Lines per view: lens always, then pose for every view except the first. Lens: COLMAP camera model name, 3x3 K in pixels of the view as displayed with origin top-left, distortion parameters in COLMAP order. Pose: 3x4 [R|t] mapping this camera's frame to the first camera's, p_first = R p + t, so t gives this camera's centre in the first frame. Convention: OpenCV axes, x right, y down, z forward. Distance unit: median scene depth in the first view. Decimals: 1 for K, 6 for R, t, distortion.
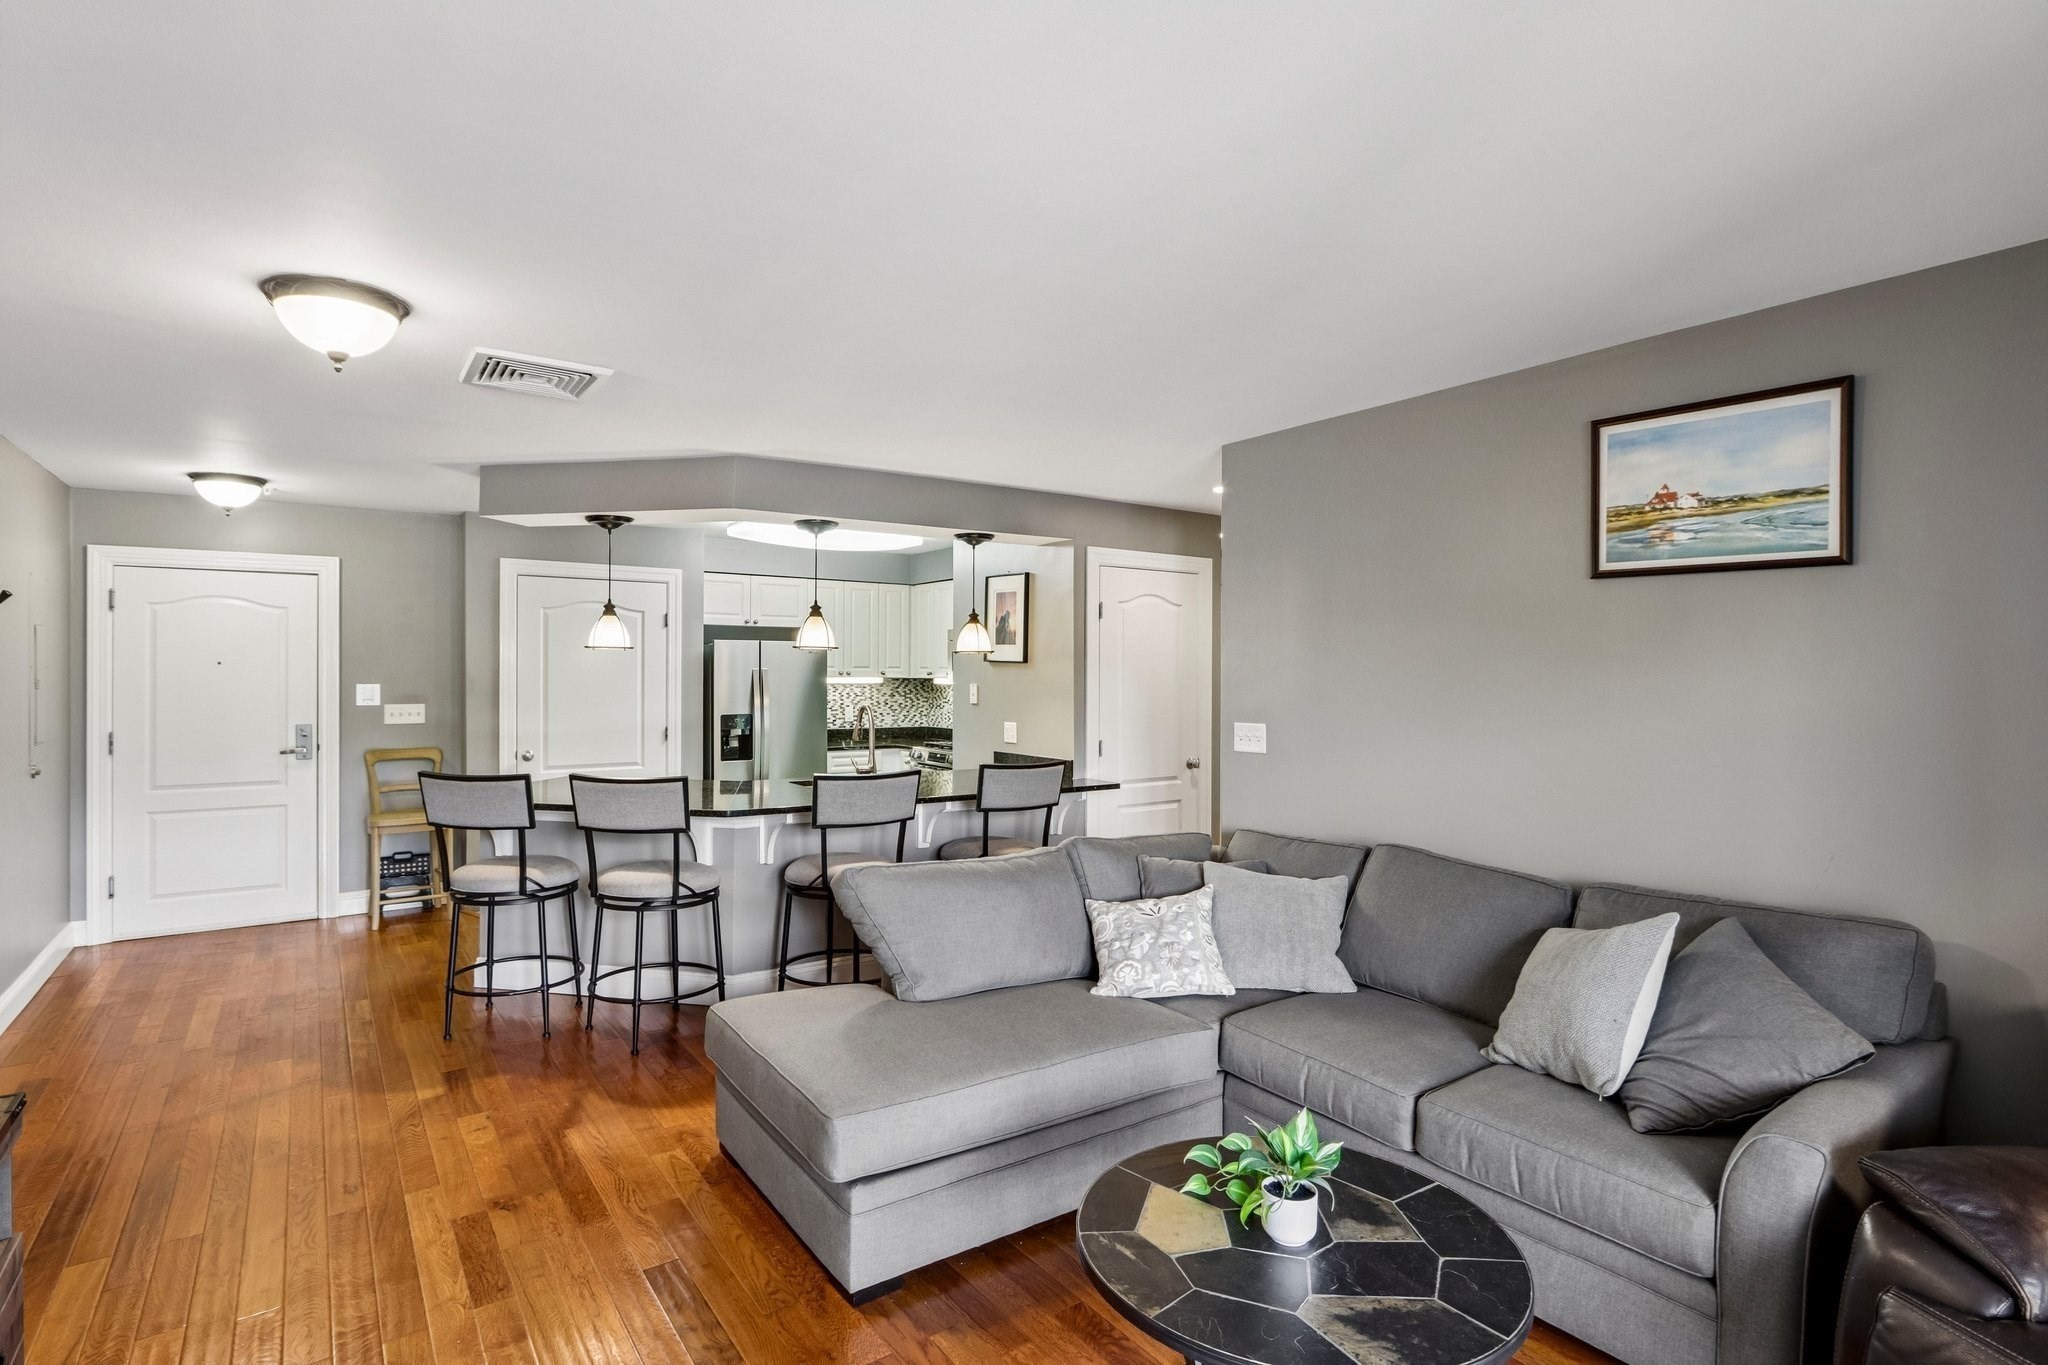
lens RADIAL K [[1019.5, 0, 1021.1], [0, 1019.5, 676.8], [0, 0, 1]] dist [-0.020719, 0.000004]
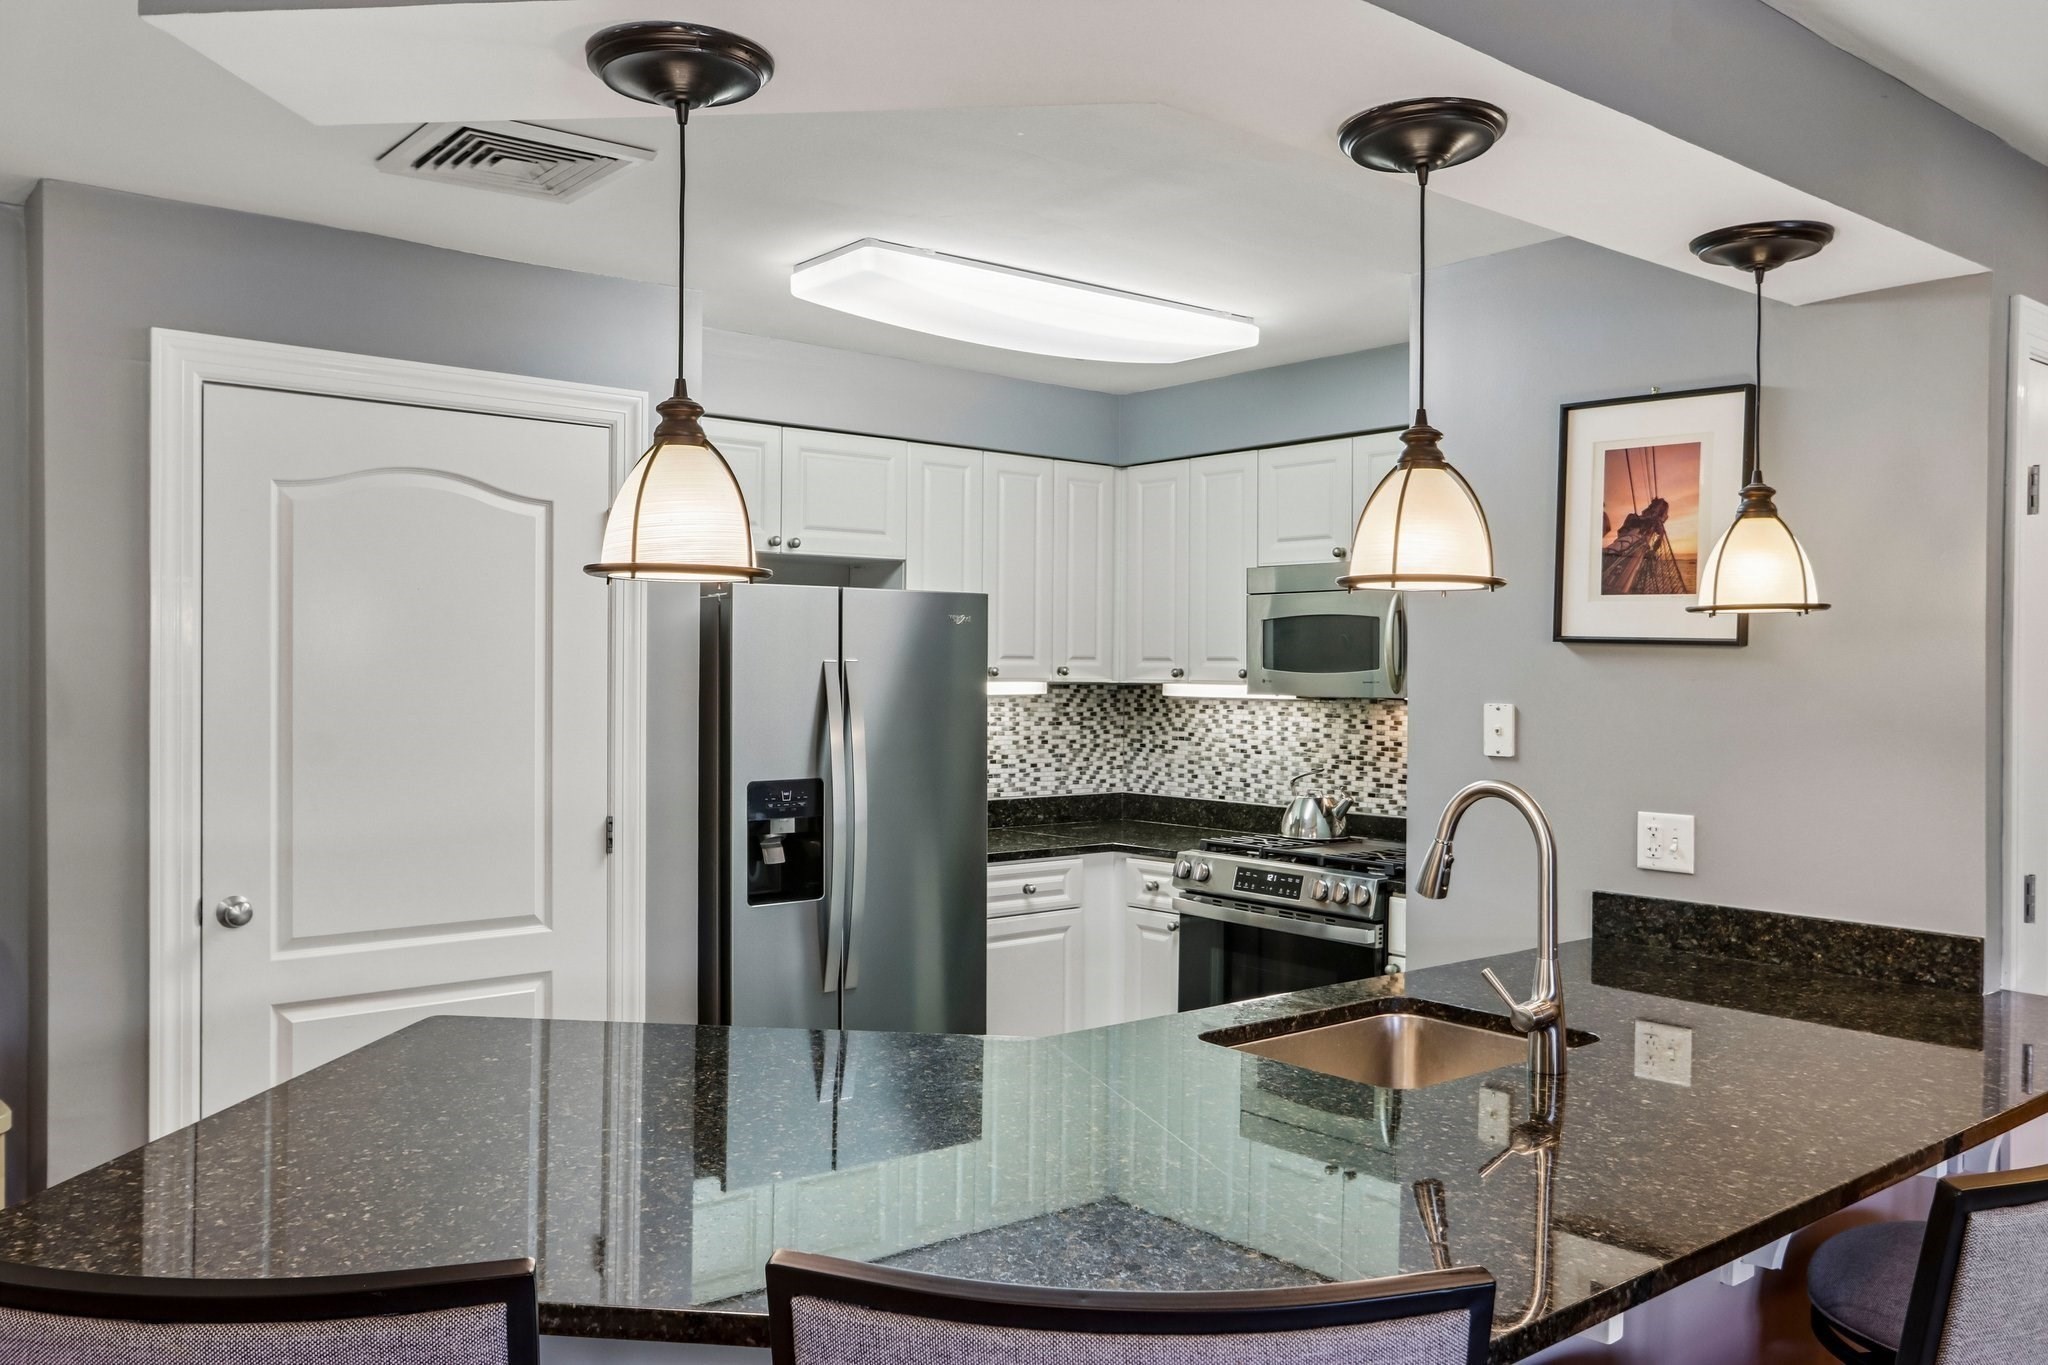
lens RADIAL K [[1583.4, 0, 1024.0], [0, 1583.4, 682.5], [0, 0, 1]] dist [0.002844, 0.002976]
pose [[0.997148, 0.001780, 0.075454, -0.272661], [-0.002133, 0.999987, 0.004596, -0.002810], [-0.075445, -0.004744, 0.997139, 0.466460]]
